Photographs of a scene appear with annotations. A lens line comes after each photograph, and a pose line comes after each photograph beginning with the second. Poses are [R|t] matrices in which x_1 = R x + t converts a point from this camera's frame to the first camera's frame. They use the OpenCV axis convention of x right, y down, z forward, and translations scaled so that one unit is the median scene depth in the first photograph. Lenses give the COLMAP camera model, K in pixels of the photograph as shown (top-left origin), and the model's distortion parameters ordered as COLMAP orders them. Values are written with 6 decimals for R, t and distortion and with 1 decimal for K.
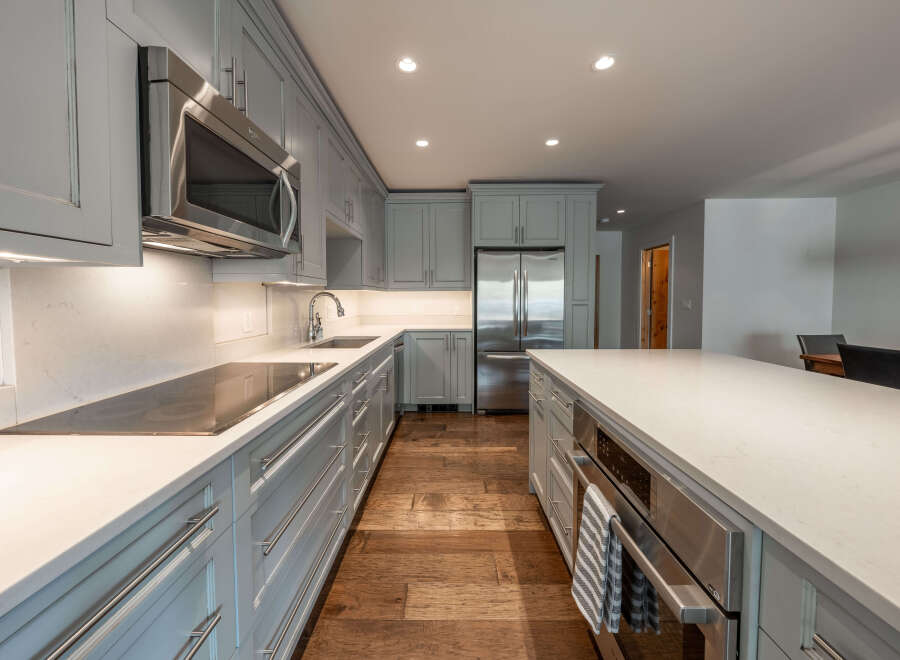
lens RADIAL K [[343.8, 0, 450.7], [0, 343.8, 305.3], [0, 0, 1]] dist [0.001168, 0.000027]
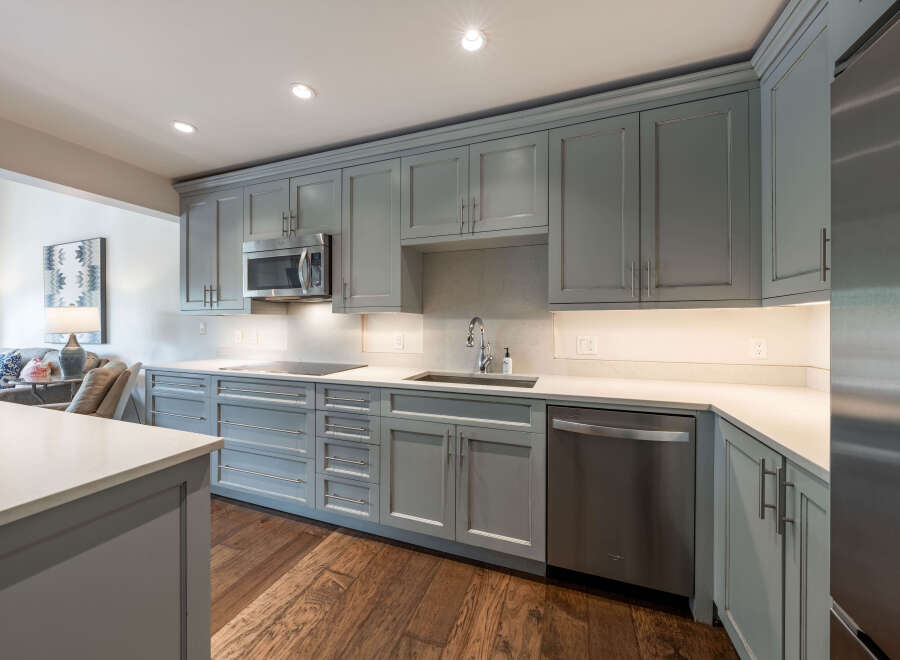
lens RADIAL K [[343.8, 0, 448.2], [0, 343.8, 326.8], [0, 0, 1]] dist [0.001168, 0.000027]
pose [[-0.326450, 0.001816, -0.945213, 0.636667], [-0.031433, 0.999424, 0.012776, -0.035405], [0.944692, 0.033882, -0.326205, 1.640336]]
